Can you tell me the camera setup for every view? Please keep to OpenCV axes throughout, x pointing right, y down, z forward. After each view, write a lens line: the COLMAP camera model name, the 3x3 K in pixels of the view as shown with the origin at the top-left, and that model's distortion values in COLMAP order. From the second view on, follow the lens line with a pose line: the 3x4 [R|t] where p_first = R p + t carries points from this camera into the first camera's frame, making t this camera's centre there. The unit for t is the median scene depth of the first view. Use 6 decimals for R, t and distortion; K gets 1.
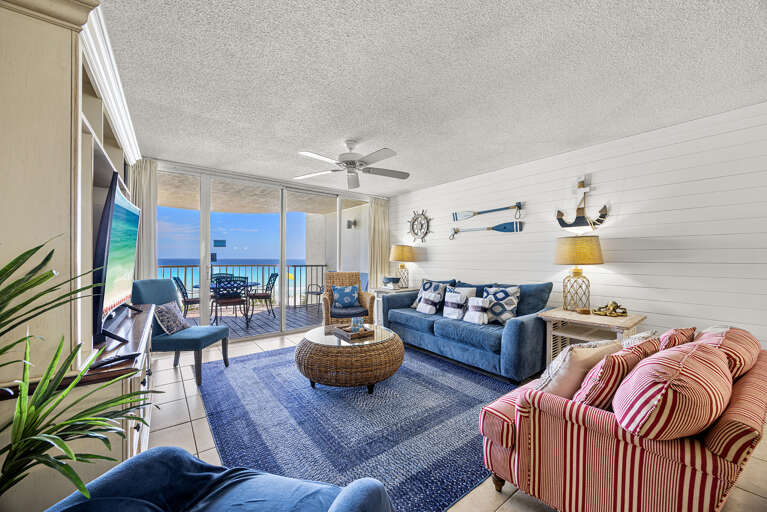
lens RADIAL K [[290.3, 0, 385.3], [0, 290.3, 256.5], [0, 0, 1]] dist [-0.007845, -0.000036]
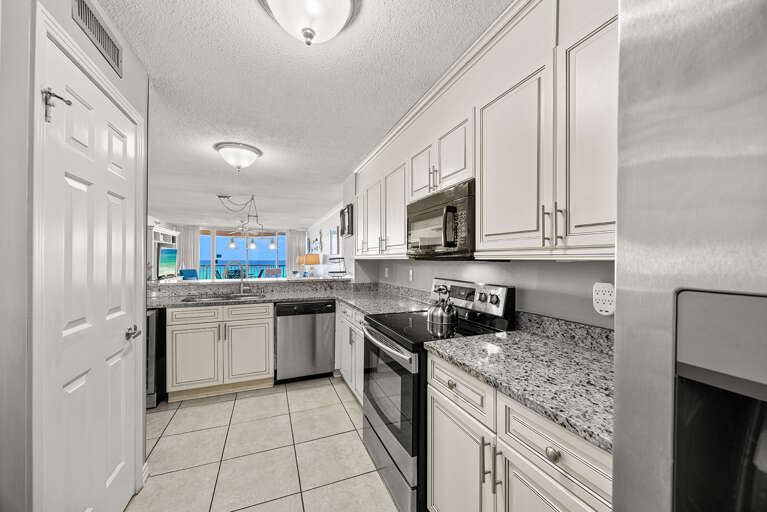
lens RADIAL K [[290.3, 0, 386.7], [0, 290.3, 258.9], [0, 0, 1]] dist [-0.007845, -0.000036]
pose [[0.959541, -0.003433, -0.281547, 1.402826], [0.004468, 0.999985, 0.003033, -0.020497], [0.281532, -0.004169, 0.959543, -0.907282]]
